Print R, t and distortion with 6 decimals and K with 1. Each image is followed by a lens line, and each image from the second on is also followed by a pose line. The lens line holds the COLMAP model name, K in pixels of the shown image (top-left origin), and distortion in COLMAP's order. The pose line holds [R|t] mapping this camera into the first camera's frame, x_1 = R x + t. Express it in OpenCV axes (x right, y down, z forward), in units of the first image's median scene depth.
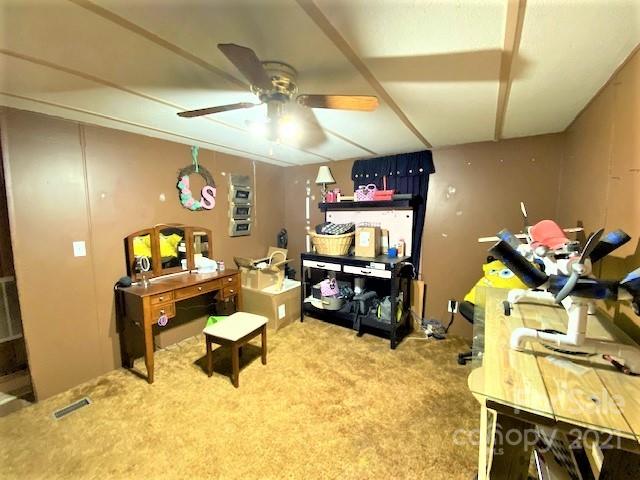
lens RADIAL K [[258.5, 0, 320.0], [0, 258.5, 240.0], [0, 0, 1]] dist [0.019987, -0.020244]
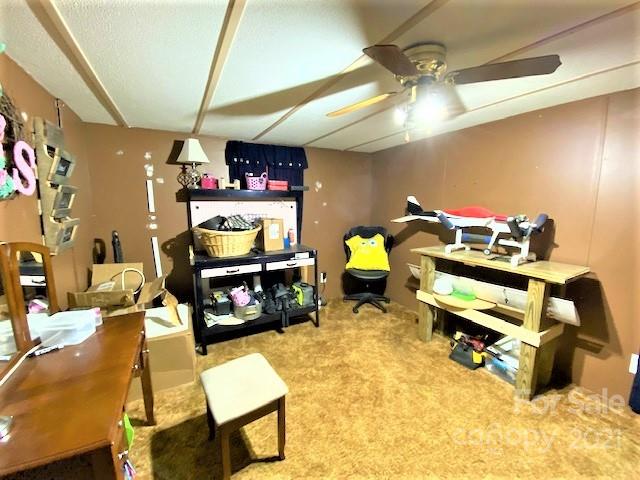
lens RADIAL K [[258.5, 0, 320.0], [0, 258.5, 240.0], [0, 0, 1]] dist [0.019987, -0.020244]
pose [[0.474050, -0.127084, 0.871279, -0.558930], [0.089378, 0.991363, 0.095970, -0.047869], [-0.875950, 0.032378, 0.481314, 0.392957]]
